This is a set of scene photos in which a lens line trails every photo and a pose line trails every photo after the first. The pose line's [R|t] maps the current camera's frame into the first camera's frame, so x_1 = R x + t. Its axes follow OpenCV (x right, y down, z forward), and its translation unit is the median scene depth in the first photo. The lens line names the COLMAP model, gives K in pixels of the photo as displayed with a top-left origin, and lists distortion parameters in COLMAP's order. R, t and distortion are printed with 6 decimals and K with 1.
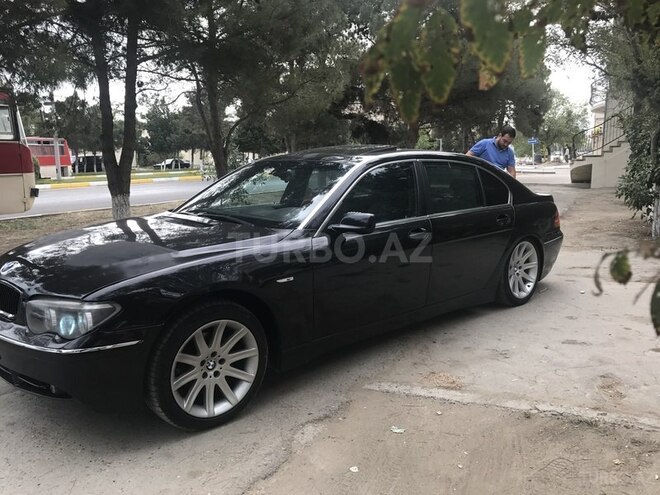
lens RADIAL K [[549.1, 0, 331.3], [0, 549.1, 248.7], [0, 0, 1]] dist [0.010917, 0.008394]
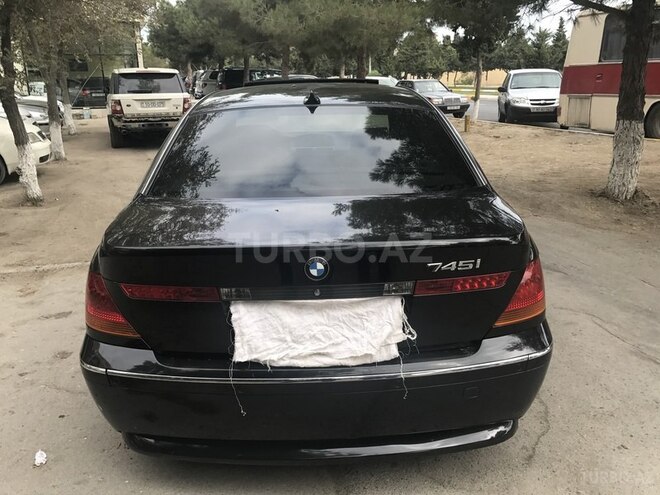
lens RADIAL K [[549.1, 0, 326.2], [0, 549.1, 247.0], [0, 0, 1]] dist [0.010917, 0.008394]
pose [[-0.651963, 0.238989, -0.719603, 0.757010], [-0.109016, 0.909627, 0.400867, -0.325924], [0.750373, 0.339799, -0.566989, 1.757890]]
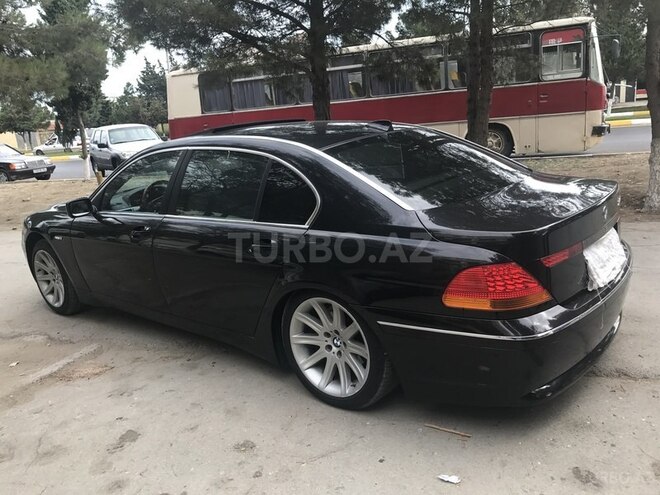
lens RADIAL K [[549.1, 0, 327.2], [0, 549.1, 250.7], [0, 0, 1]] dist [0.010917, 0.008394]
pose [[0.136131, 0.239670, -0.961263, 1.045442], [-0.085208, 0.969533, 0.229665, -0.223202], [0.987020, 0.050643, 0.152405, 1.108494]]
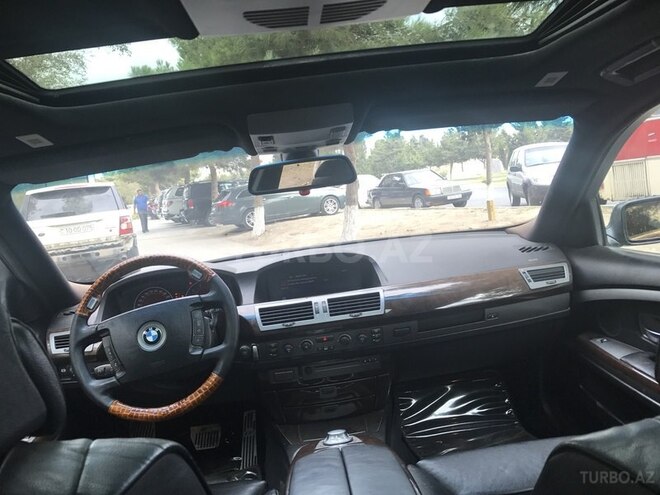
lens RADIAL K [[549.1, 0, 324.8], [0, 549.1, 245.7], [0, 0, 1]] dist [0.010917, 0.008394]
pose [[-0.615340, 0.165280, -0.770739, 0.158089], [-0.011368, 0.975808, 0.218332, -0.165706], [0.788180, 0.143110, -0.598575, 1.228347]]
